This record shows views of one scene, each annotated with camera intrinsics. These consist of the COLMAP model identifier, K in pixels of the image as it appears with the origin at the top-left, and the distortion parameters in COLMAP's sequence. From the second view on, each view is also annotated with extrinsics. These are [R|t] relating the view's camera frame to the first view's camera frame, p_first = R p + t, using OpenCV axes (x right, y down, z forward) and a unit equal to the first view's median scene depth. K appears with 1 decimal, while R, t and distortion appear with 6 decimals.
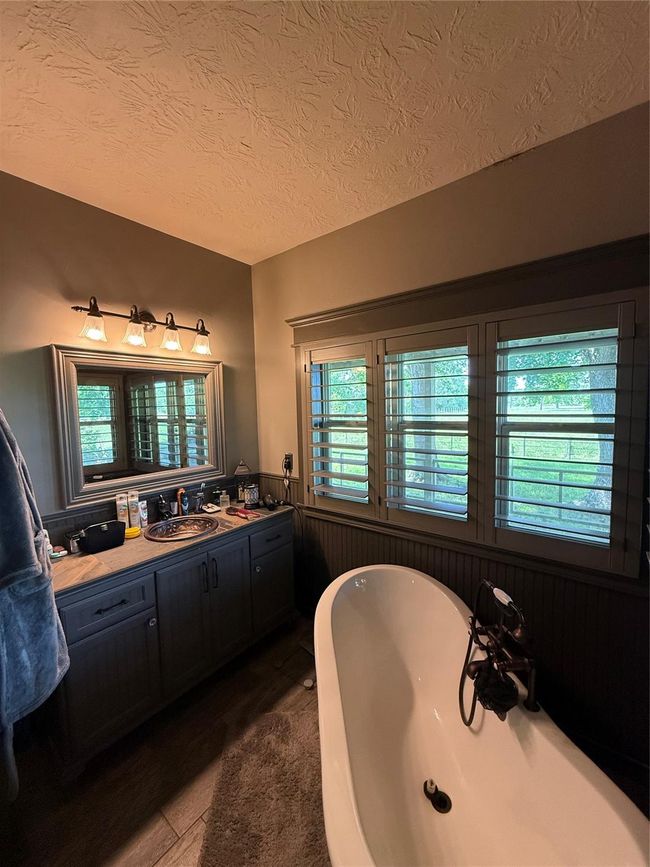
lens RADIAL K [[344.8, 0, 324.9], [0, 344.8, 430.4], [0, 0, 1]] dist [-0.000802, -0.000083]
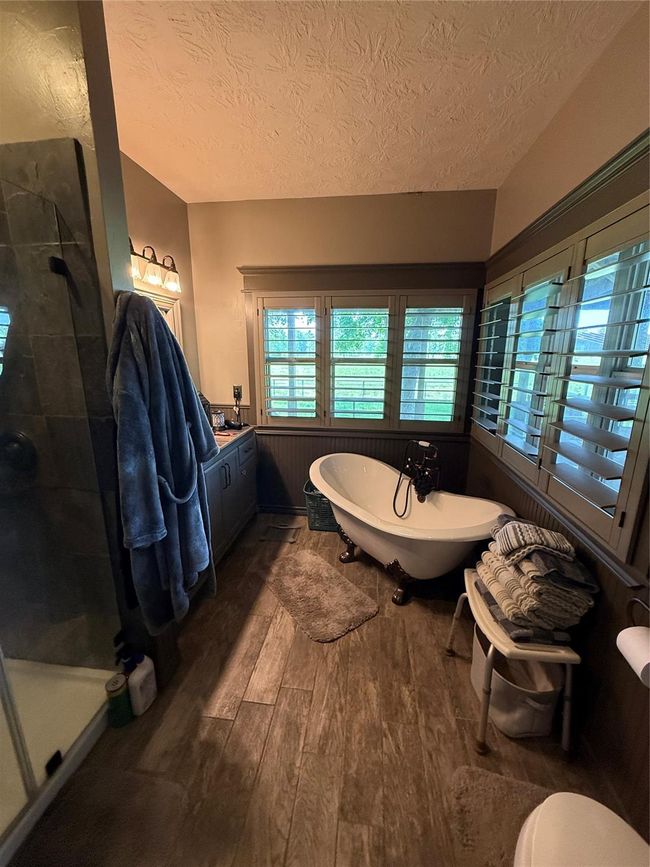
lens RADIAL K [[344.8, 0, 325.4], [0, 344.8, 431.2], [0, 0, 1]] dist [-0.000802, -0.000083]
pose [[0.854029, -0.092594, 0.511918, -0.571132], [0.012286, 0.987348, 0.158093, 0.048375], [-0.520080, -0.128727, 0.844361, -0.221944]]
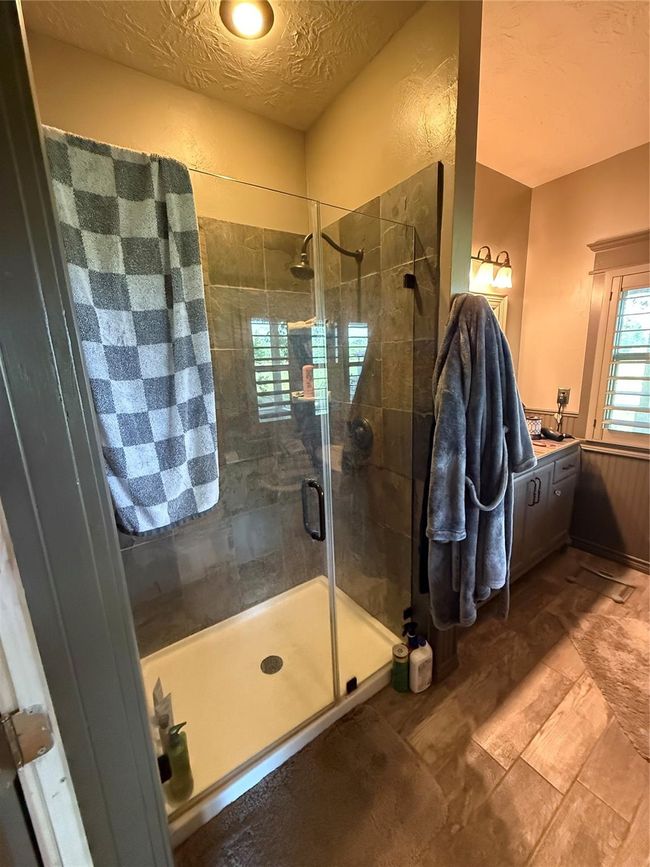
lens RADIAL K [[344.8, 0, 324.6], [0, 344.8, 431.2], [0, 0, 1]] dist [-0.000802, -0.000083]
pose [[0.958843, 0.042341, -0.280763, -0.590020], [-0.000013, 0.988826, 0.149076, 0.050081], [0.283938, -0.142937, 0.948129, -0.193943]]
